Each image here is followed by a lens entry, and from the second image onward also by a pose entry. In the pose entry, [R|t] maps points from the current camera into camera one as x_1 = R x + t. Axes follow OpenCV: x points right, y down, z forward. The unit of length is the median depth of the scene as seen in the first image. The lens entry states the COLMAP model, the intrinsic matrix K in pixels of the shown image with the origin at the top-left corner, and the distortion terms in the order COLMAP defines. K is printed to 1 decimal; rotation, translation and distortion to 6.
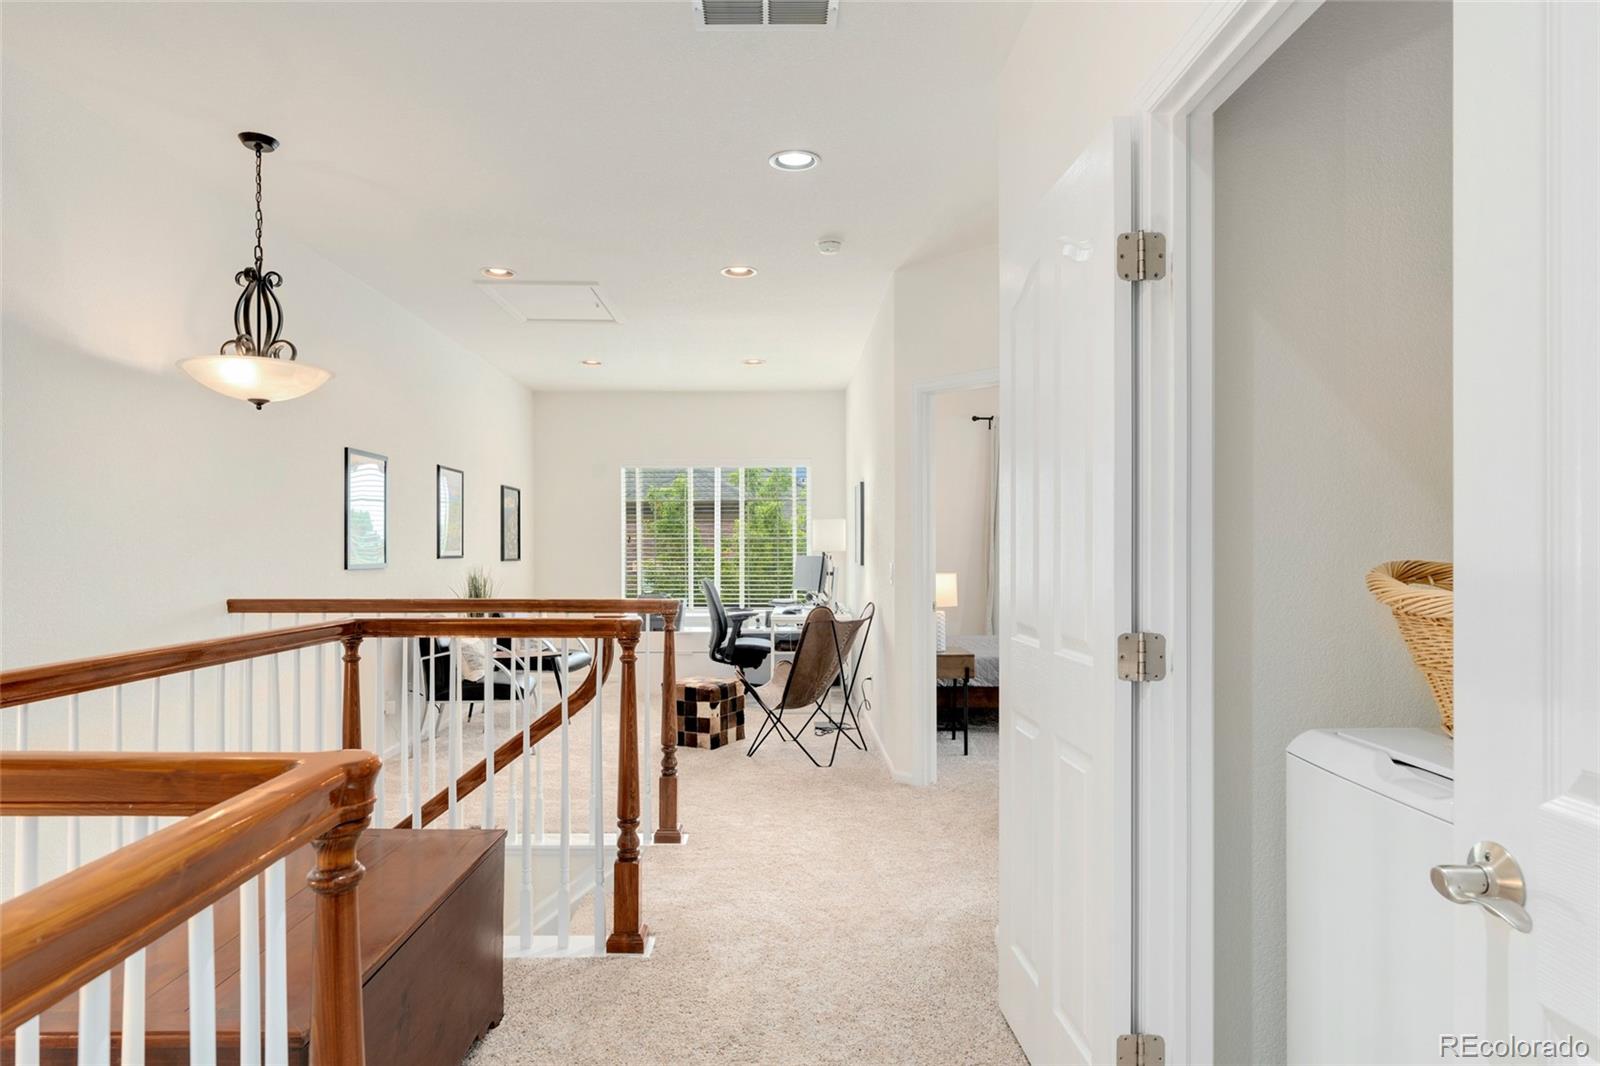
lens RADIAL K [[848.6, 0, 795.8], [0, 848.6, 567.4], [0, 0, 1]] dist [-0.000230, -0.000010]
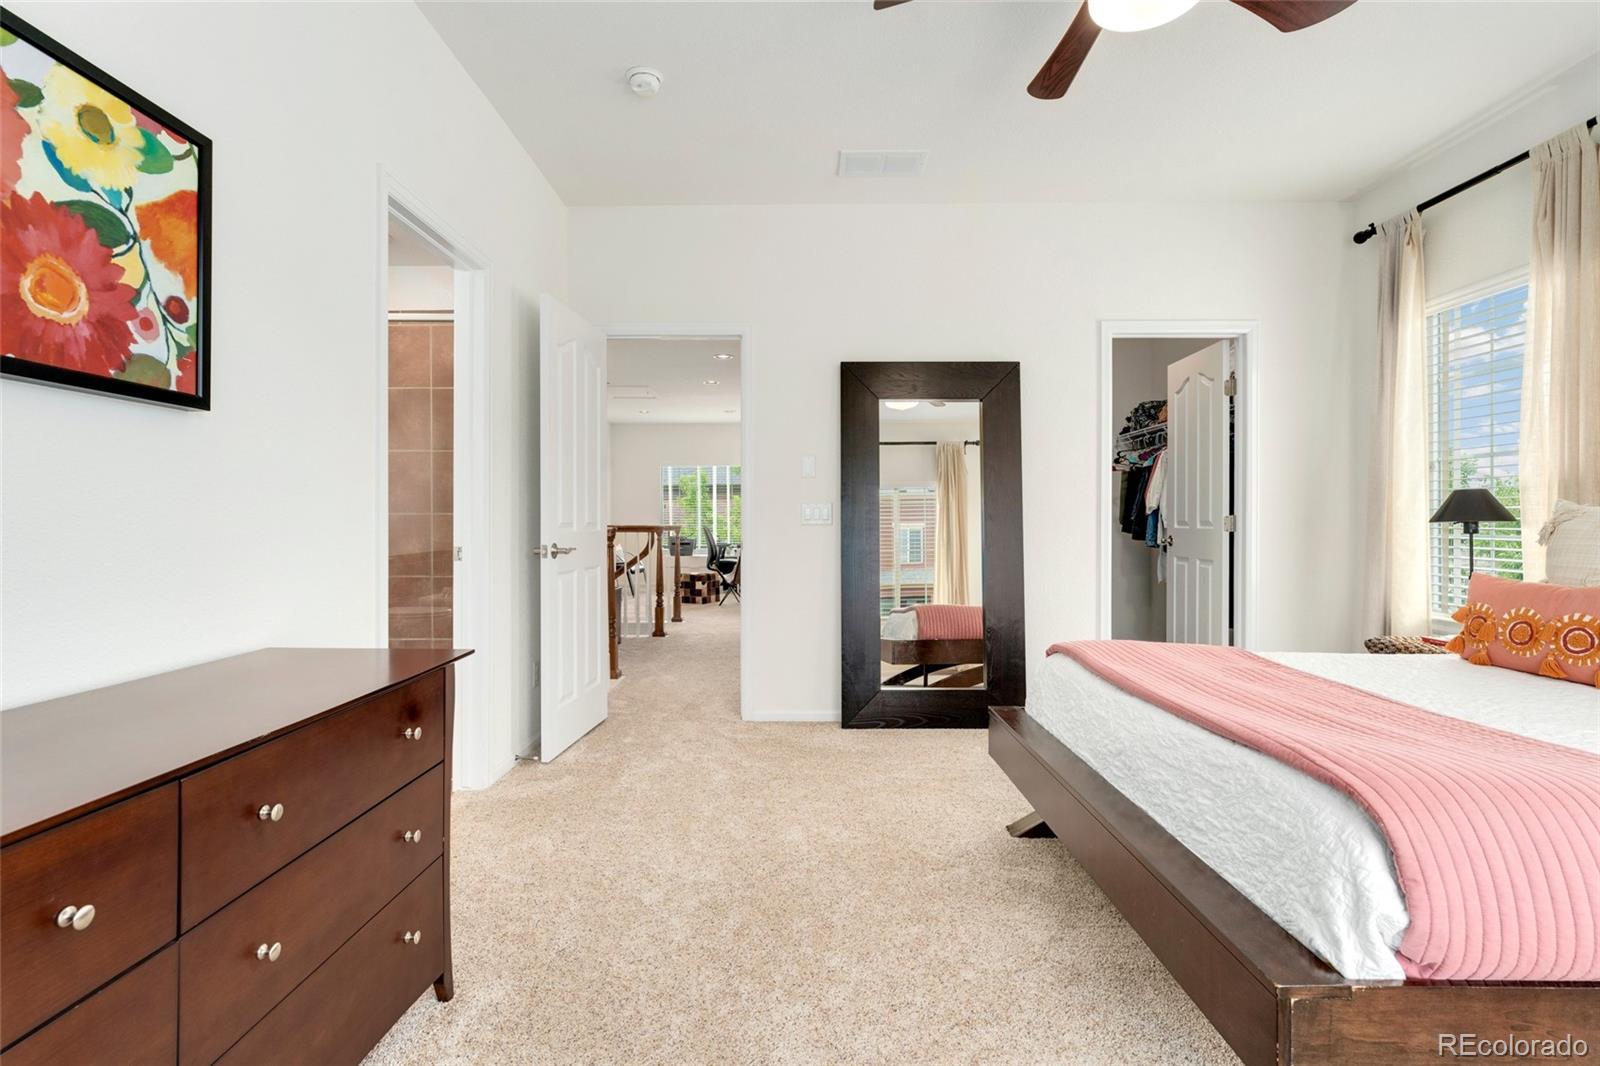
lens RADIAL K [[688.4, 0, 799.2], [0, 688.4, 542.6], [0, 0, 1]] dist [-0.001589, -0.000072]
pose [[0.999953, 0.000846, -0.009693, 0.129969], [-0.000771, 0.999970, 0.007682, 0.041454], [0.009700, -0.007674, 0.999924, -0.580579]]
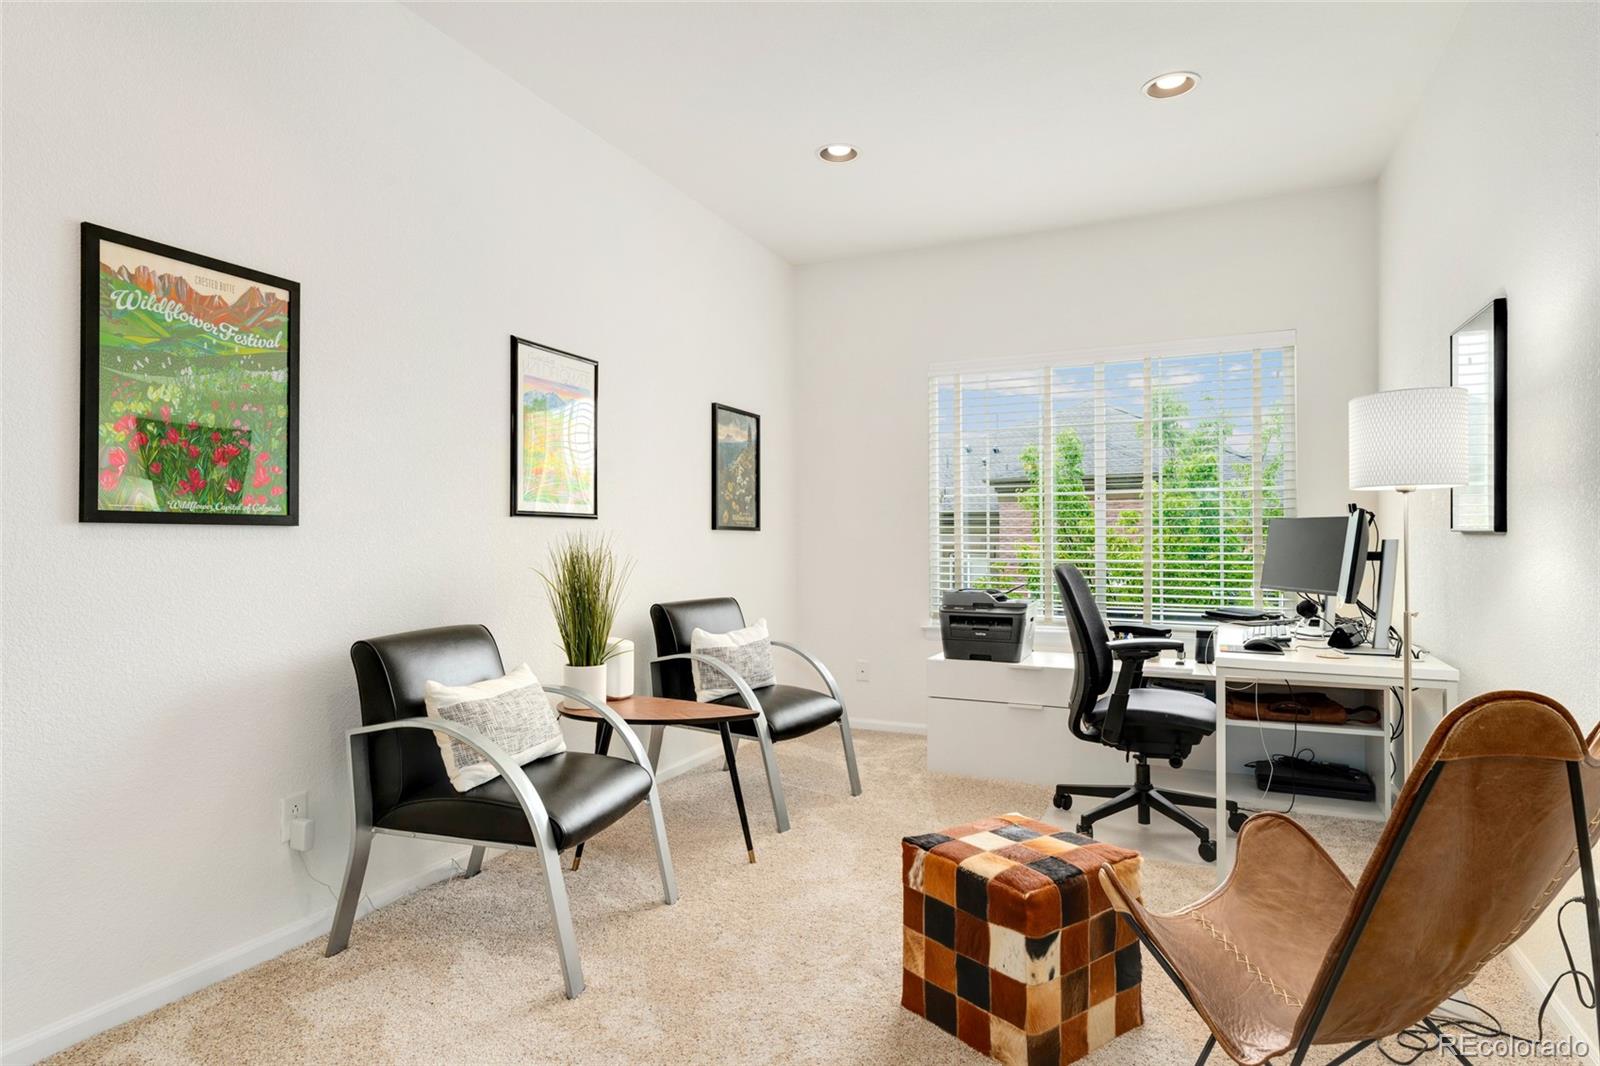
lens RADIAL K [[785.1, 0, 799.2], [0, 785.1, 549.0], [0, 0, 1]] dist [0.028214, 0.000025]
pose [[0.882666, 0.006913, -0.469950, -0.028867], [-0.007097, 0.999974, 0.001379, 0.005923], [0.469948, 0.002119, 0.882692, 0.571330]]
